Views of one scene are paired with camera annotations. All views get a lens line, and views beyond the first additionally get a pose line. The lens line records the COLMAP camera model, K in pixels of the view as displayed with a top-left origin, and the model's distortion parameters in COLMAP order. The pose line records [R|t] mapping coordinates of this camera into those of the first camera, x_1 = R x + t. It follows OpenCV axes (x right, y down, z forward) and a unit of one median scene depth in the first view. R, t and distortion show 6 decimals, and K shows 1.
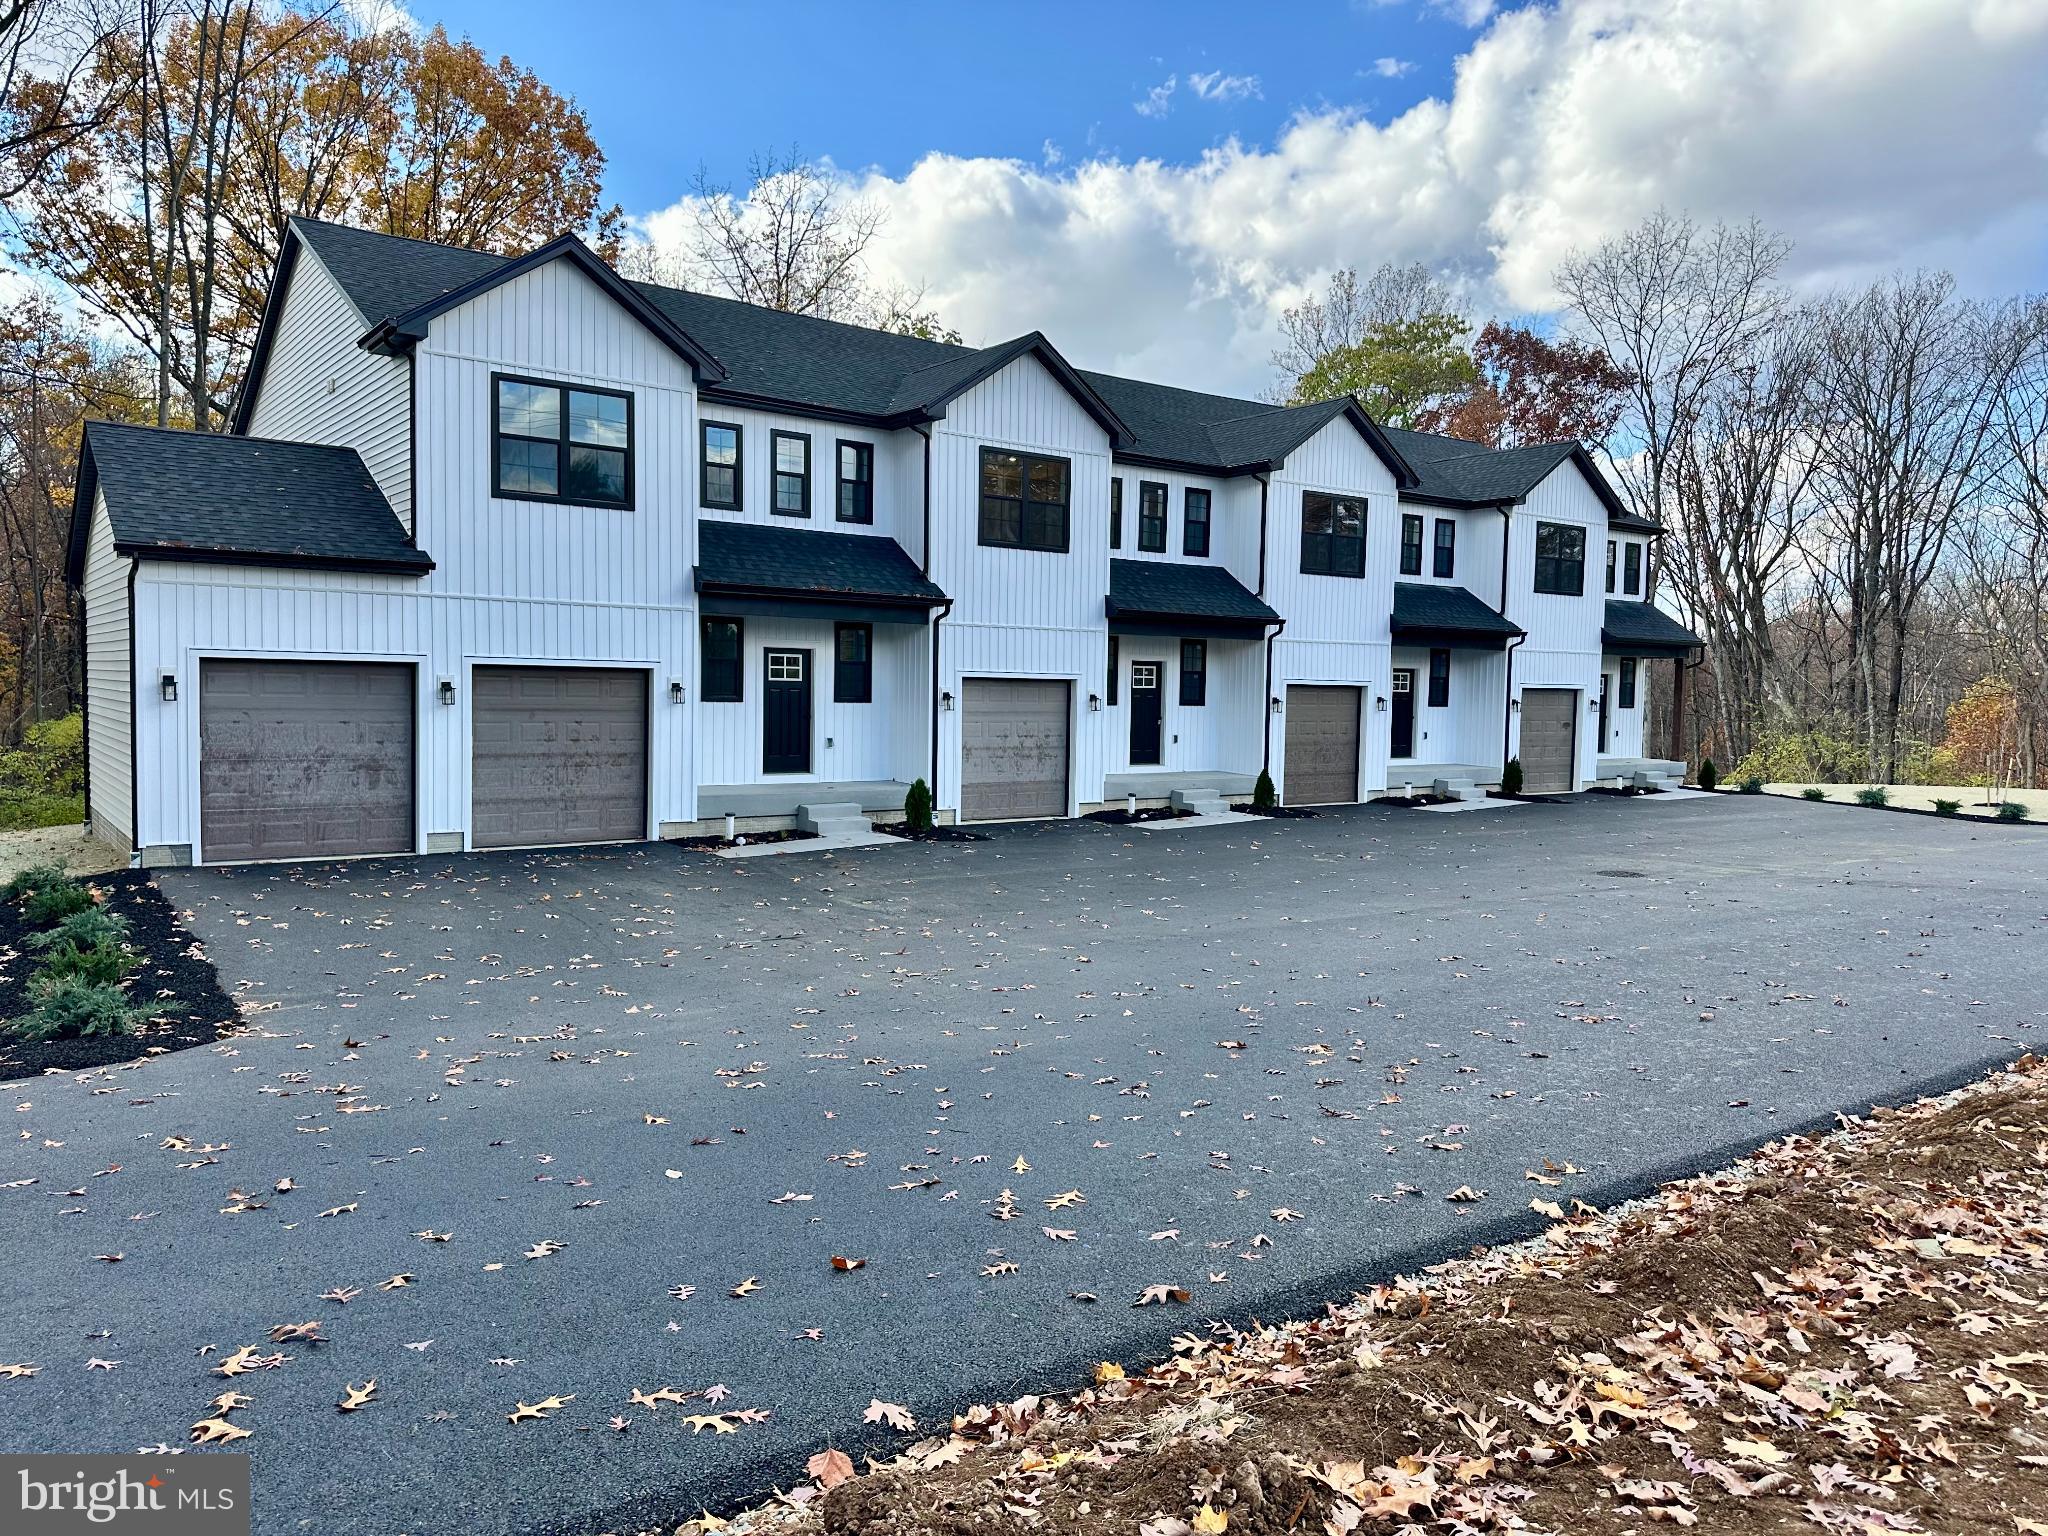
lens RADIAL K [[1452.0, 0, 1024.0], [0, 1452.0, 768.0], [0, 0, 1]] dist [0.056265, -0.082643]
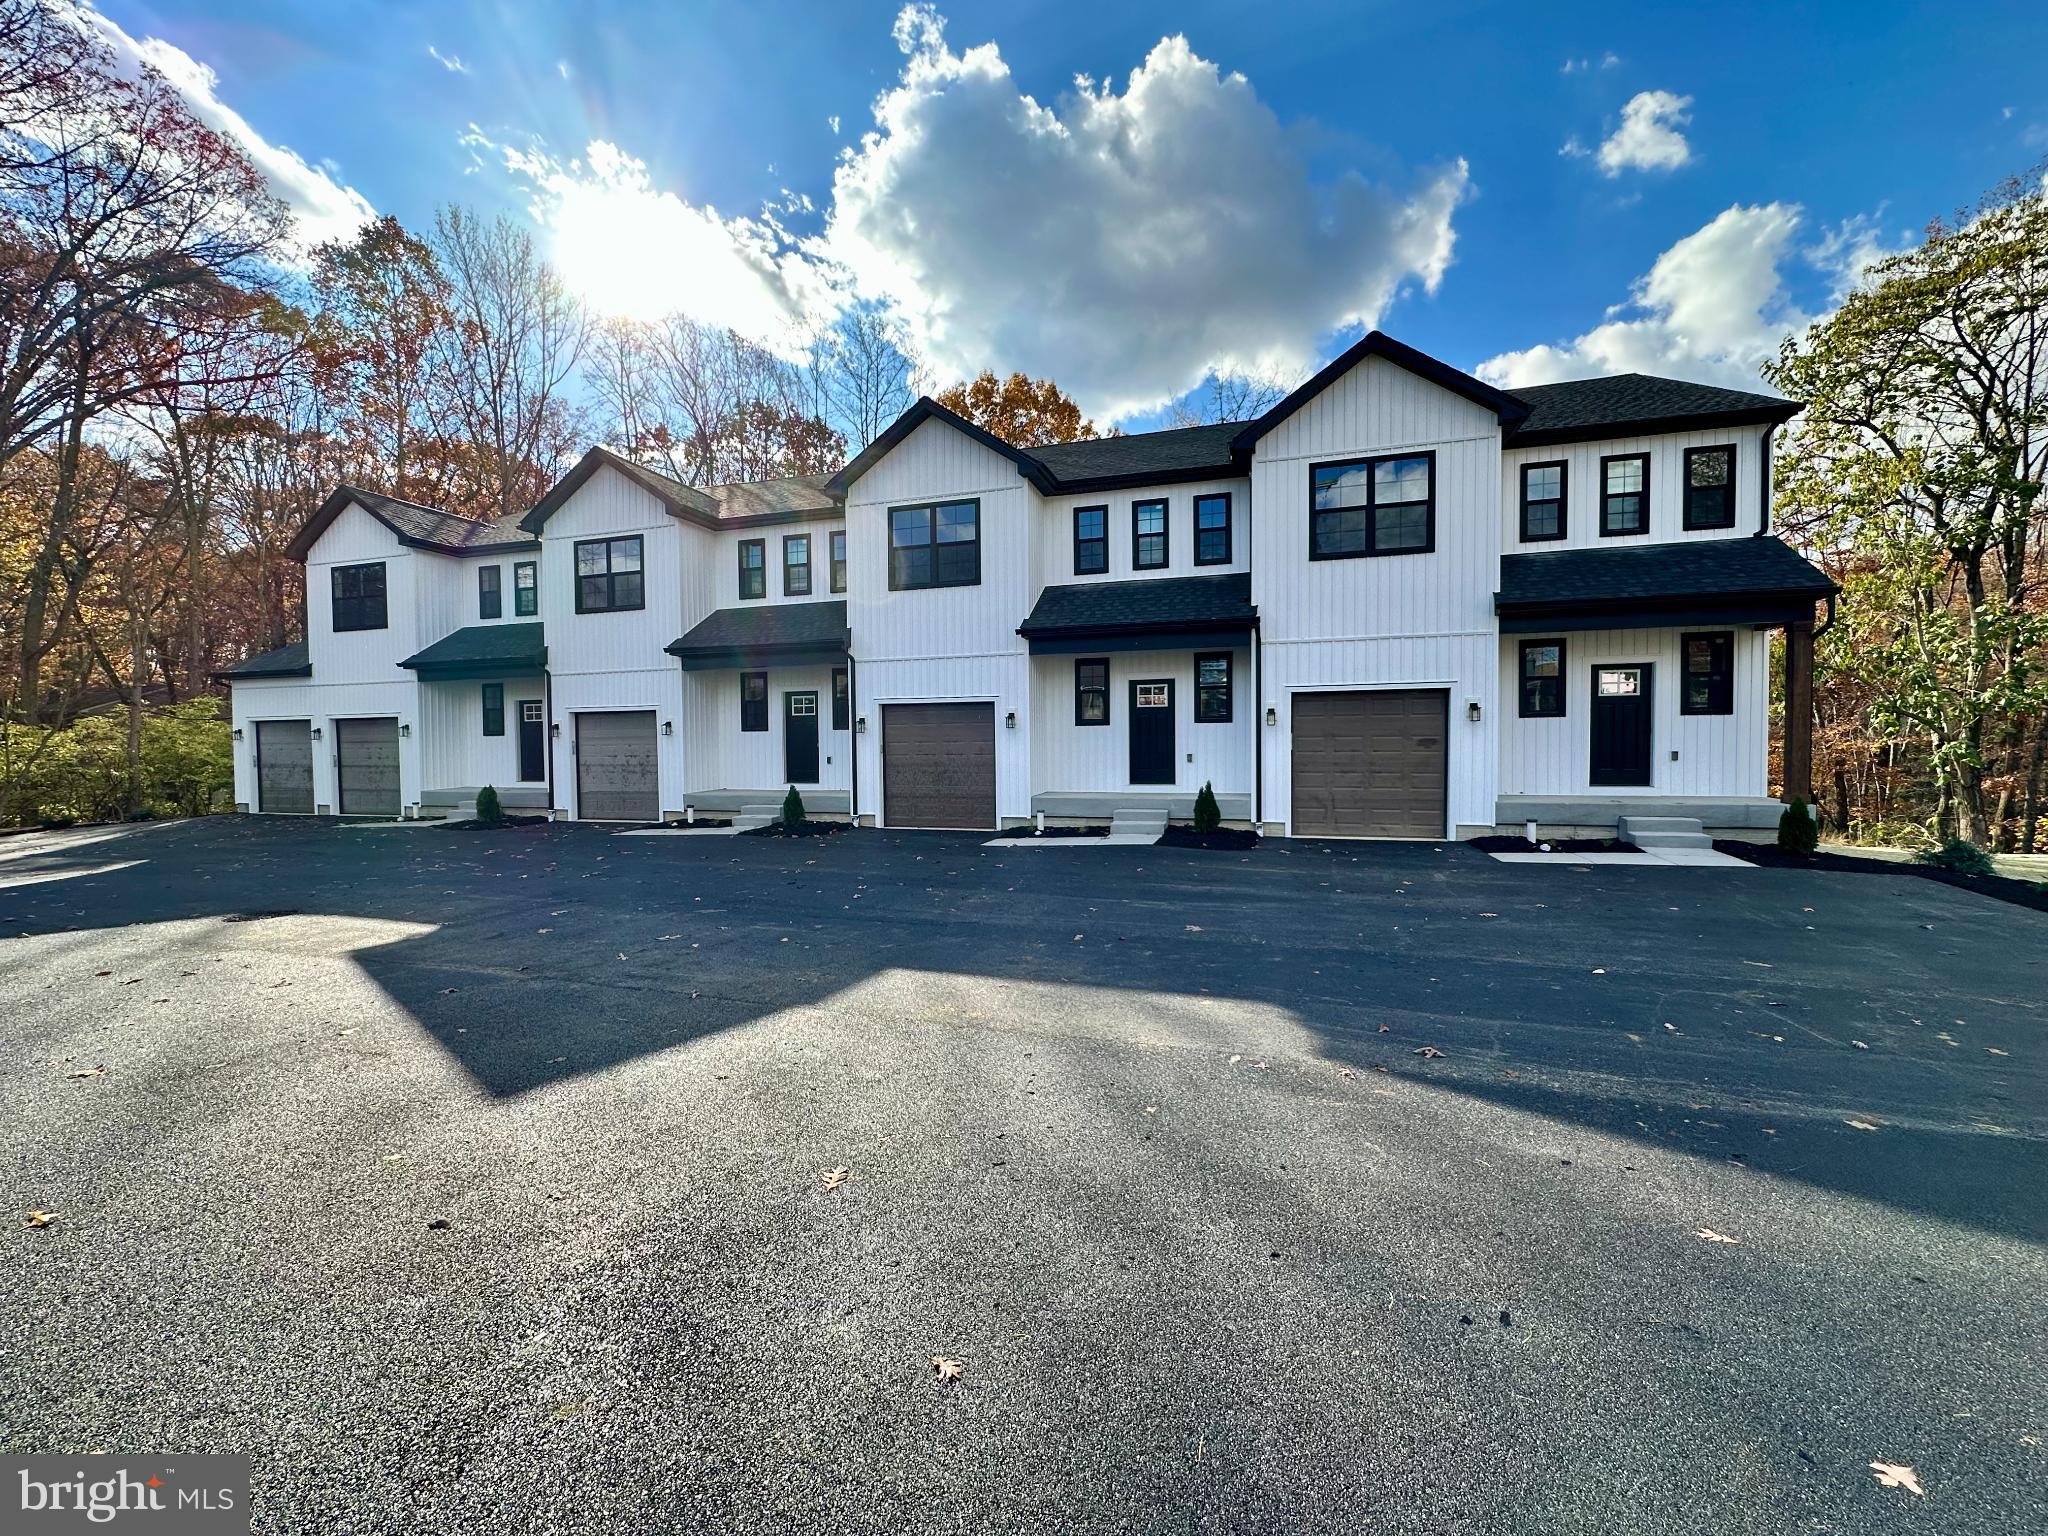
lens RADIAL K [[1108.4, 0, 1024.0], [0, 1108.4, 768.0], [0, 0, 1]] dist [-0.002126, -0.000301]
pose [[0.484873, 0.015934, -0.874439, 0.587952], [-0.017804, 0.999807, 0.008346, -0.014806], [0.874403, 0.011522, 0.485063, 0.463826]]
